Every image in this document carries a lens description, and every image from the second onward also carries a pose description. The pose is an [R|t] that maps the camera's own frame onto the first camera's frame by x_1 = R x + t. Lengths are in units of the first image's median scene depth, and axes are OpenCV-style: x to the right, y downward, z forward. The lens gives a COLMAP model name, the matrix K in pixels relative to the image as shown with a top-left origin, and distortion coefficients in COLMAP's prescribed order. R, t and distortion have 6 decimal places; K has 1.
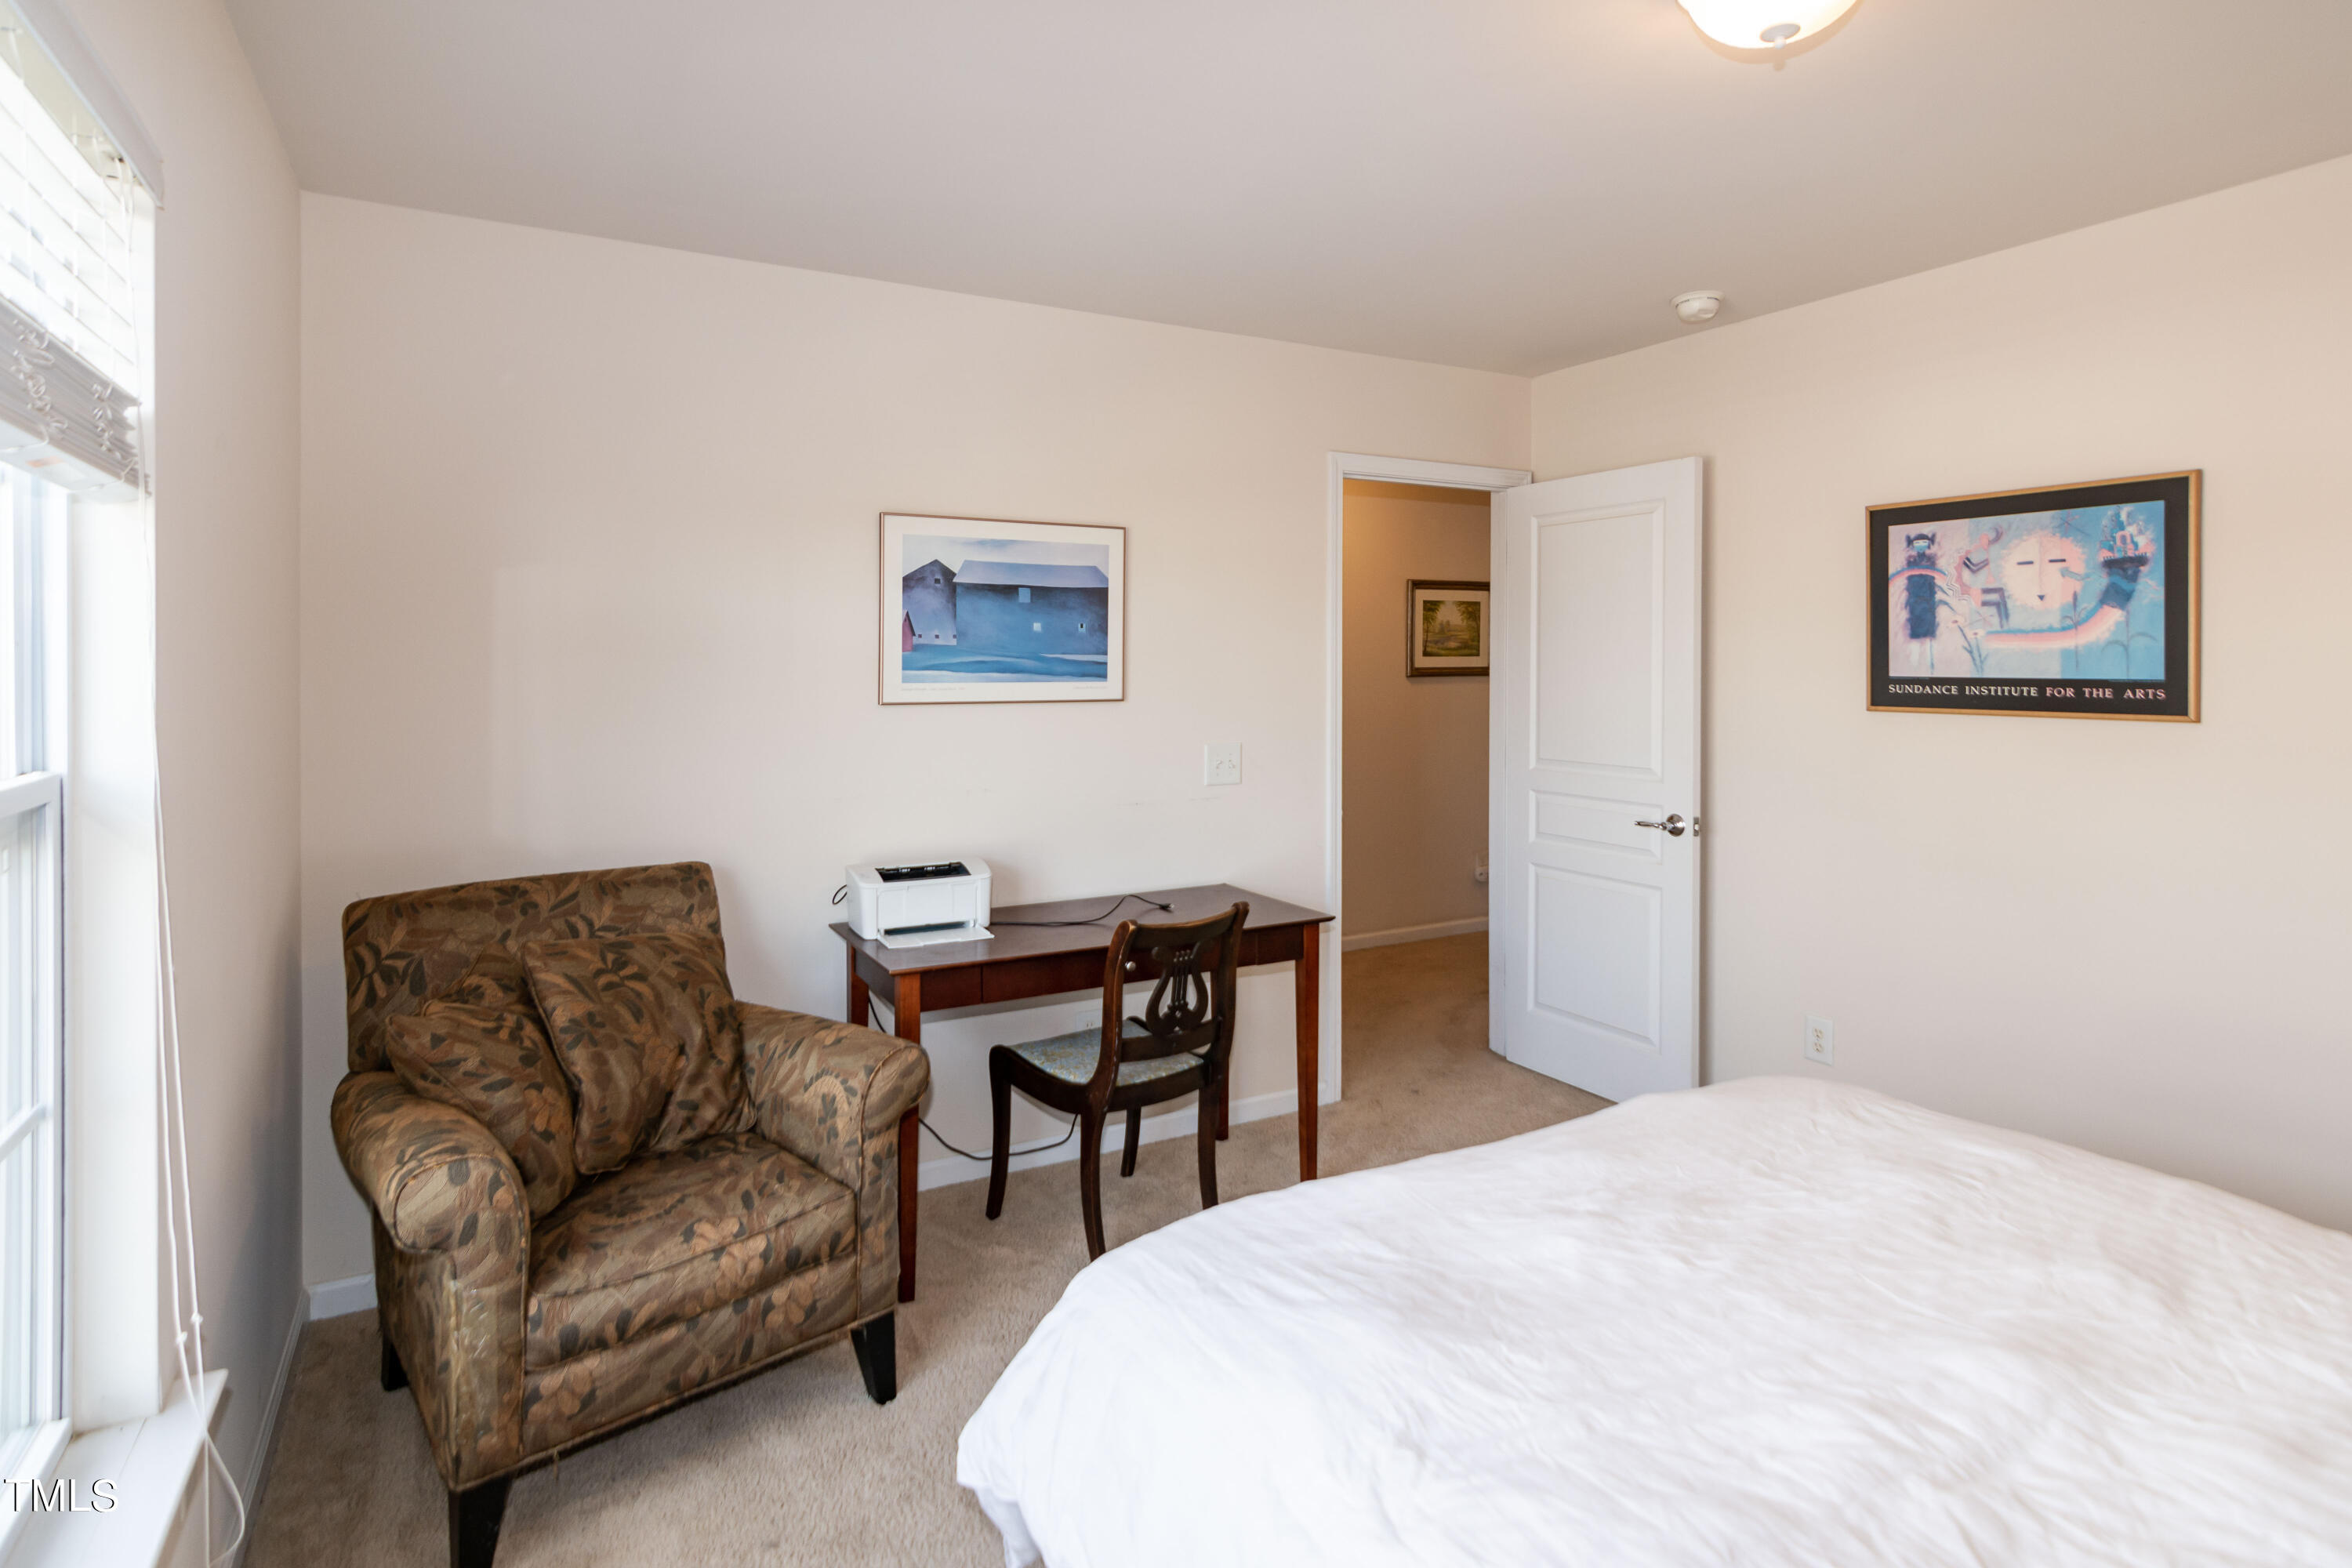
lens RADIAL K [[1206.7, 0, 1171.5], [0, 1206.7, 668.9], [0, 0, 1]] dist [0.000972, 0.000275]
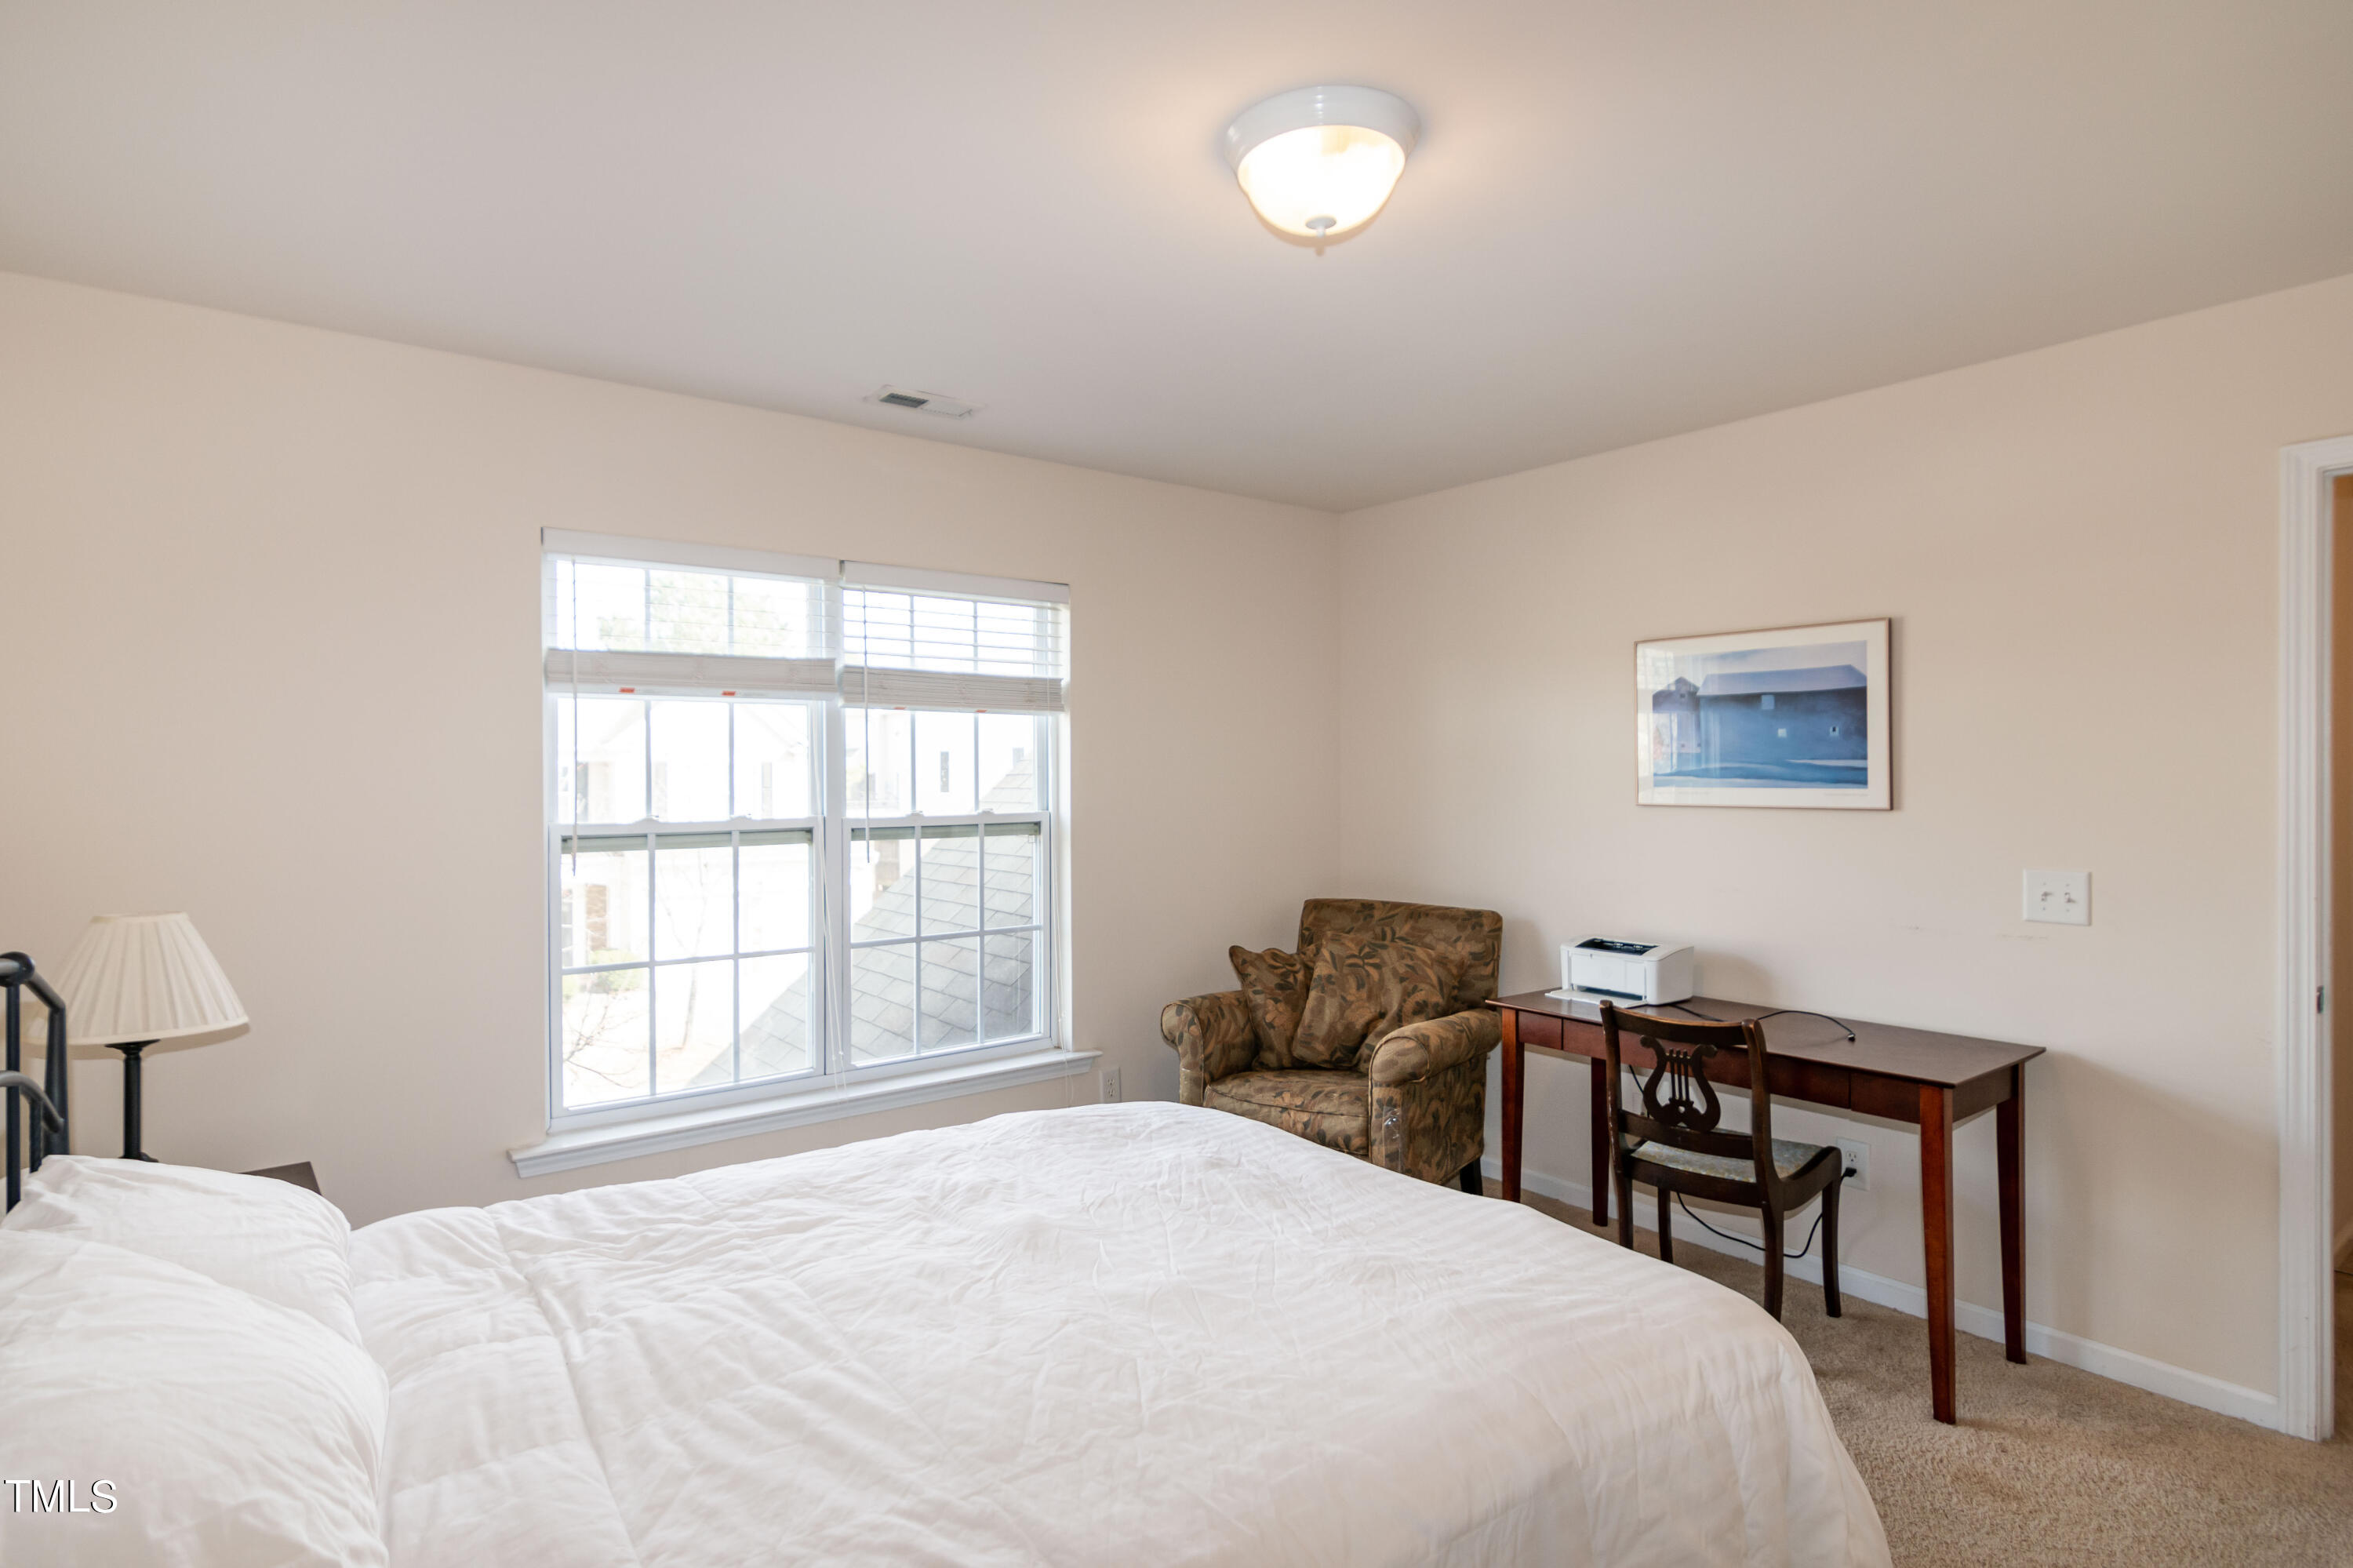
lens RADIAL K [[1214.4, 0, 1176.5], [0, 1214.4, 784.0], [0, 0, 1]] dist [0.000384, 0.000089]
pose [[0.158548, 0.006831, -0.987328, 0.850660], [0.001136, 0.999974, 0.007101, -0.000208], [0.987351, -0.002248, 0.158536, 0.363289]]
